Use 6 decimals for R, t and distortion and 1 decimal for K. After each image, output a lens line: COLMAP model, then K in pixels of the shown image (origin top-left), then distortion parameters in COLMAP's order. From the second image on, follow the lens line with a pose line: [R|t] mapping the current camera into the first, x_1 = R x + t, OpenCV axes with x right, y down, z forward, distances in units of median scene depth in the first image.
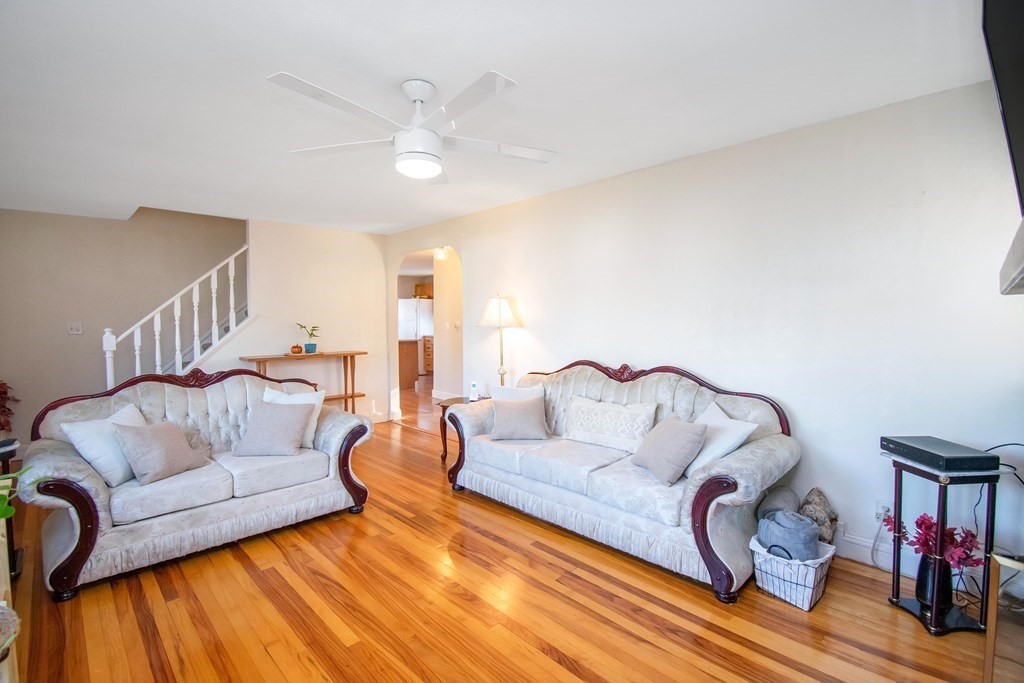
lens RADIAL K [[450.4, 0, 512.0], [0, 450.4, 341.5], [0, 0, 1]] dist [-0.000622, -0.000105]
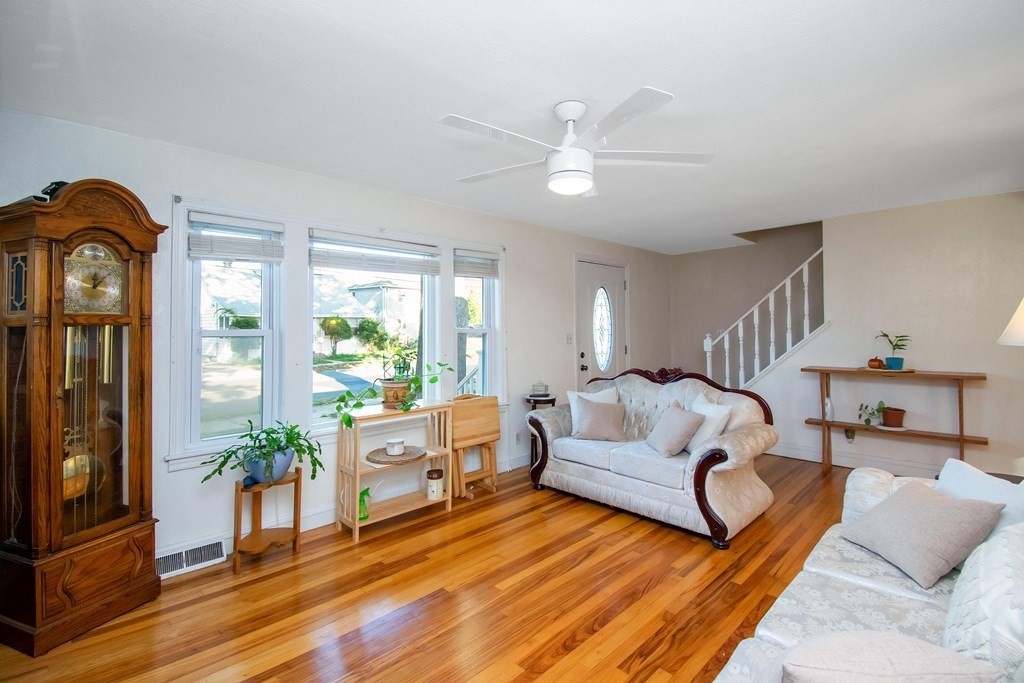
lens RADIAL K [[446.7, 0, 511.8], [0, 446.7, 315.8], [0, 0, 1]] dist [0.001452, 0.000064]
pose [[0.052288, -0.027756, -0.998246, 0.314400], [-0.045874, 0.998492, -0.030165, -0.014439], [0.997578, 0.047371, 0.050936, 0.328775]]
